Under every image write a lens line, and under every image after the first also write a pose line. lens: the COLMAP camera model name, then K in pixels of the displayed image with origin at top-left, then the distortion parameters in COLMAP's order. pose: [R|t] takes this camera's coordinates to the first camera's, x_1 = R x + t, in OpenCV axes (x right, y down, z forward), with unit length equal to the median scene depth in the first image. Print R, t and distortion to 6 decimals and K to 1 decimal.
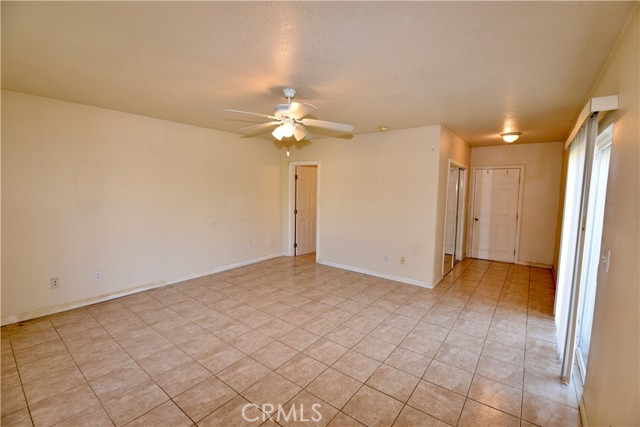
lens RADIAL K [[276.4, 0, 323.4], [0, 276.4, 215.0], [0, 0, 1]] dist [-0.002588, -0.008235]
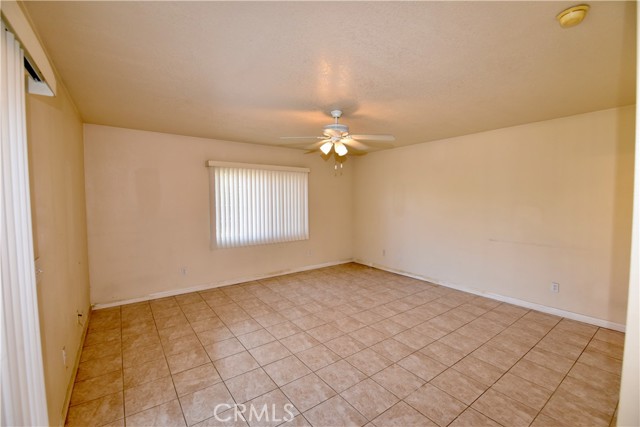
lens RADIAL K [[276.4, 0, 323.4], [0, 276.4, 215.0], [0, 0, 1]] dist [-0.002588, -0.008235]
pose [[-0.275295, 0.043021, -0.960397, 0.874440], [-0.092661, 0.993160, 0.071049, -0.089548], [0.956884, 0.108550, -0.269425, 1.134793]]
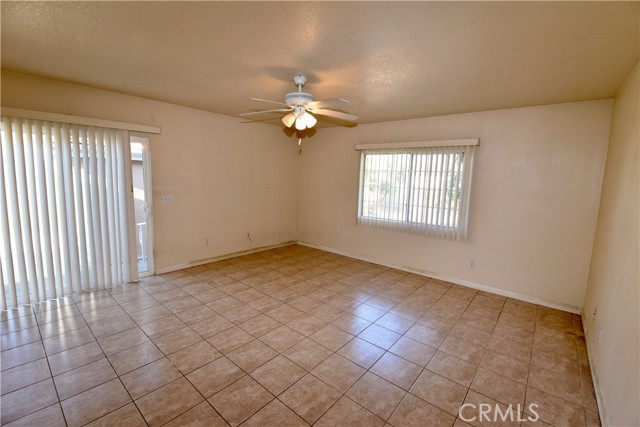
lens RADIAL K [[276.4, 0, 323.4], [0, 276.4, 215.0], [0, 0, 1]] dist [-0.002588, -0.008235]
pose [[-0.997962, -0.055776, 0.031009, -0.233186], [-0.047121, 0.971730, 0.231343, -0.179187], [-0.043036, 0.229410, -0.972378, 1.807864]]
